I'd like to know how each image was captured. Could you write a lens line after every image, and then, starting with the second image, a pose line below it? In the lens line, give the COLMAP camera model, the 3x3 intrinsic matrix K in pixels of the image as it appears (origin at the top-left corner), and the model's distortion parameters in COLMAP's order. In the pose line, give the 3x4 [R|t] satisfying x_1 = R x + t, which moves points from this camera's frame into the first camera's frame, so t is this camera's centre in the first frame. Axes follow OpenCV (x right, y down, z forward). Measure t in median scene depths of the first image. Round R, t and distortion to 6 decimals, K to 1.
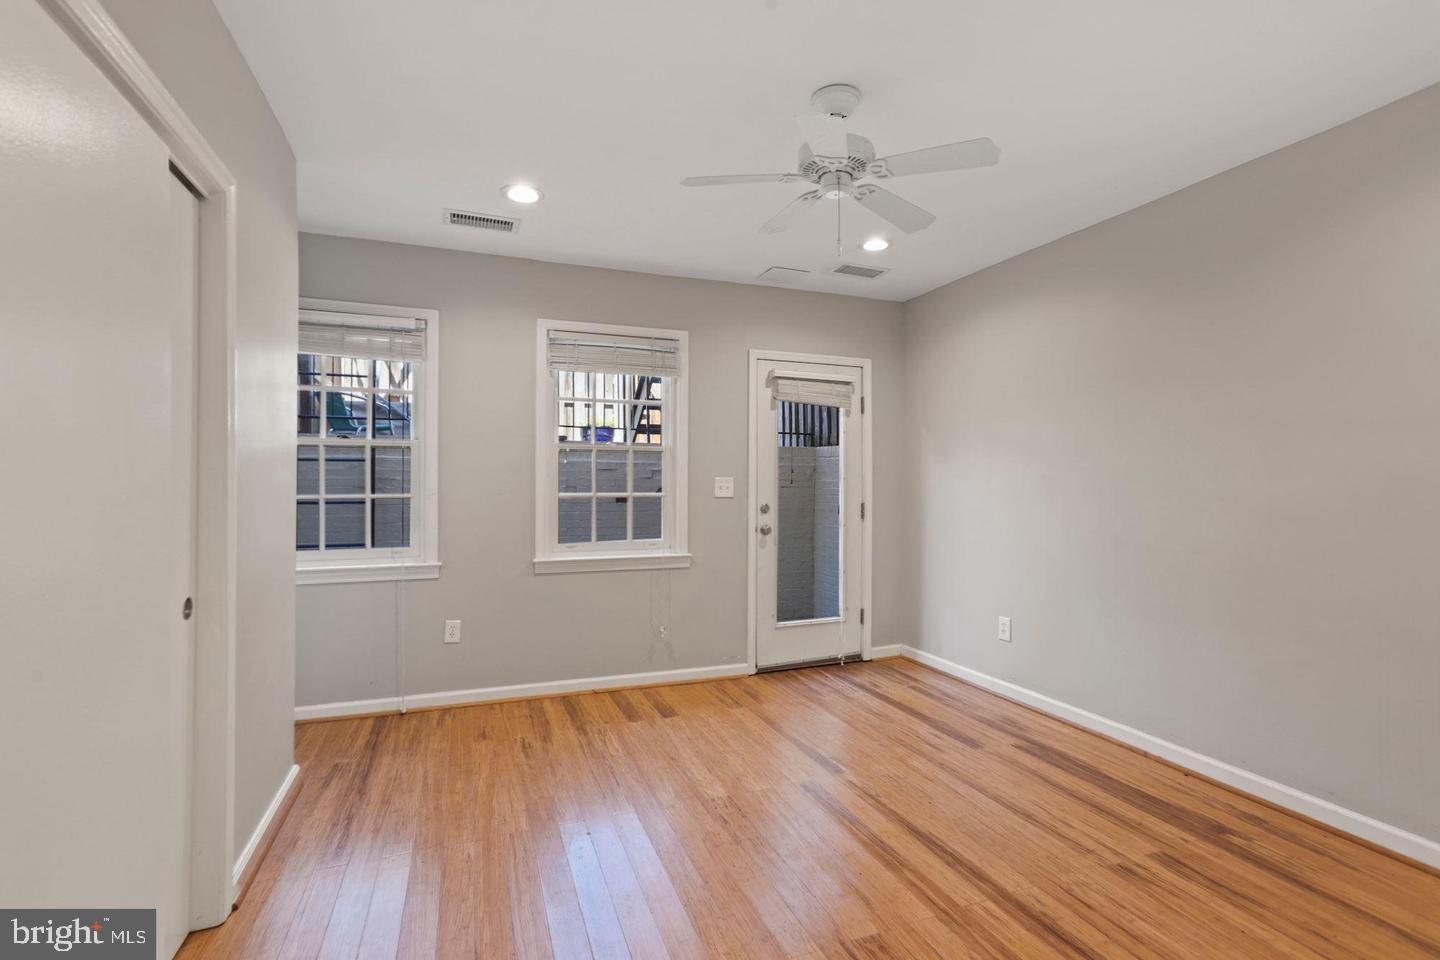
lens RADIAL K [[681.8, 0, 720.0], [0, 681.8, 480.0], [0, 0, 1]] dist [-0.001115, 0.000053]
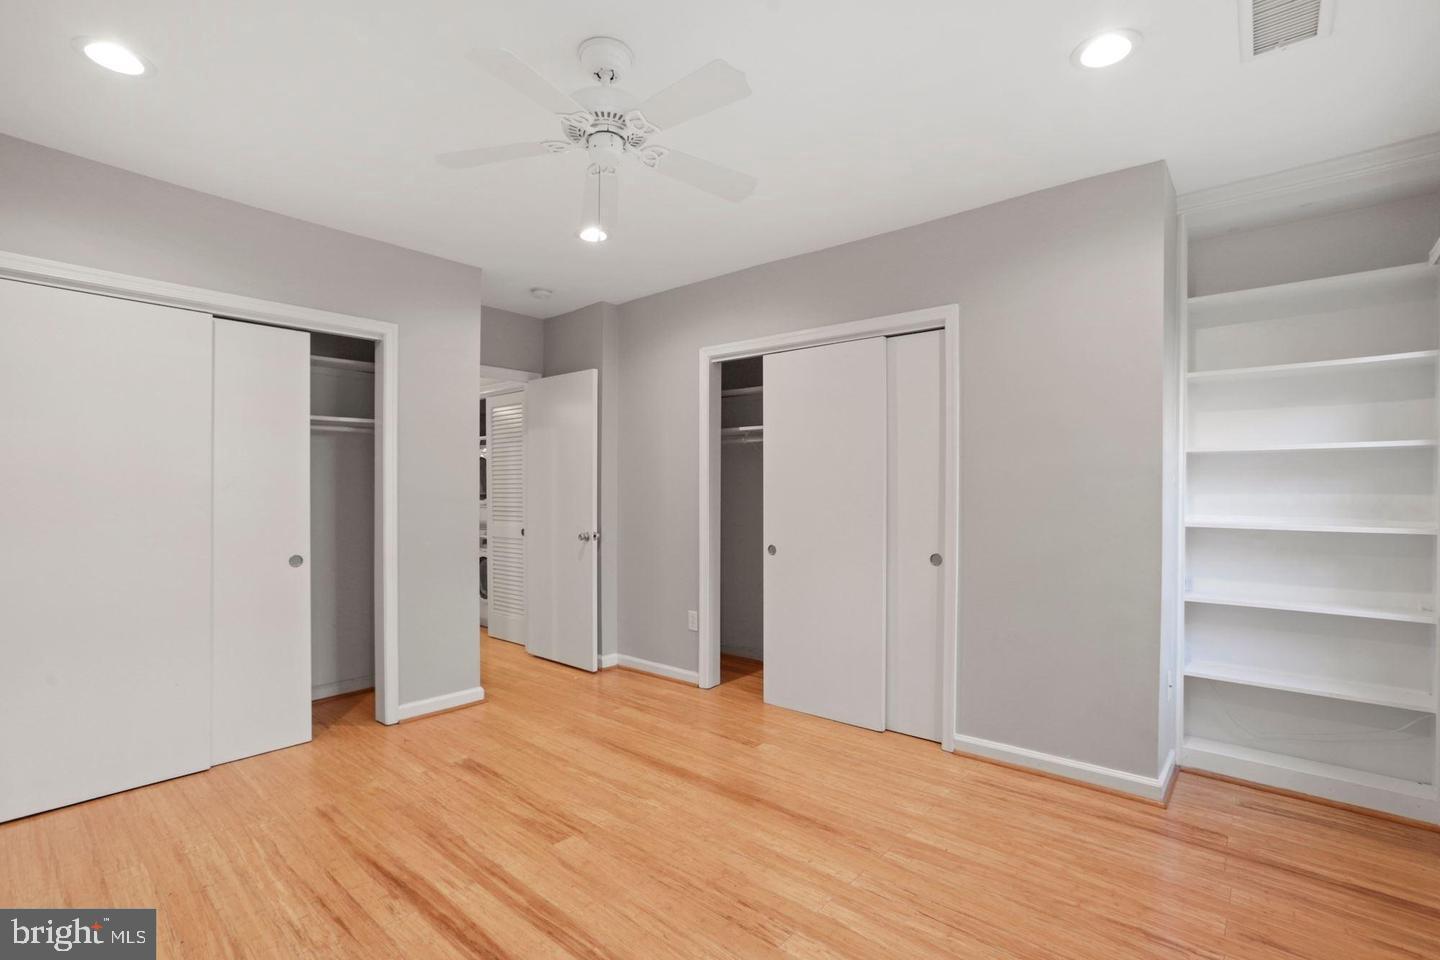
lens RADIAL K [[674.4, 0, 726.2], [0, 674.4, 491.2], [0, 0, 1]] dist [-0.057164, 0.034157]
pose [[-0.884903, -0.005867, -0.465739, 0.263548], [-0.004157, 0.999980, -0.004699, 0.007964], [0.465757, -0.002222, -0.884910, 1.121632]]
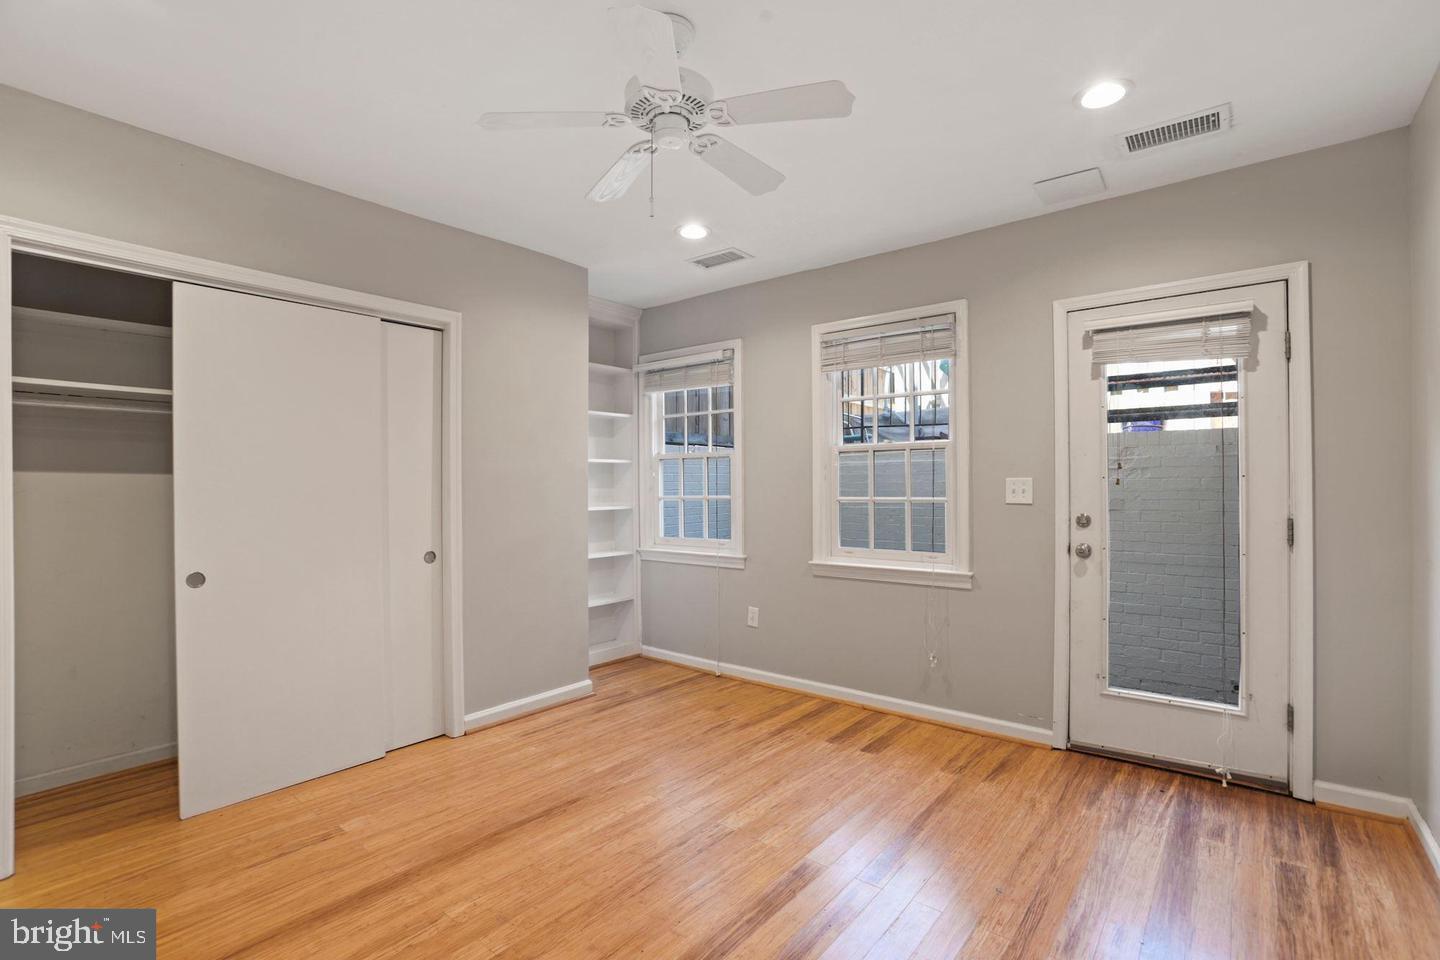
lens RADIAL K [[670.5, 0, 725.5], [0, 670.5, 483.6], [0, 0, 1]] dist [-0.057086, 0.034220]
pose [[0.496455, -0.008217, -0.868023, 0.555918], [0.010307, 0.999941, -0.003570, 0.002371], [0.868001, -0.007175, 0.496510, 0.399635]]
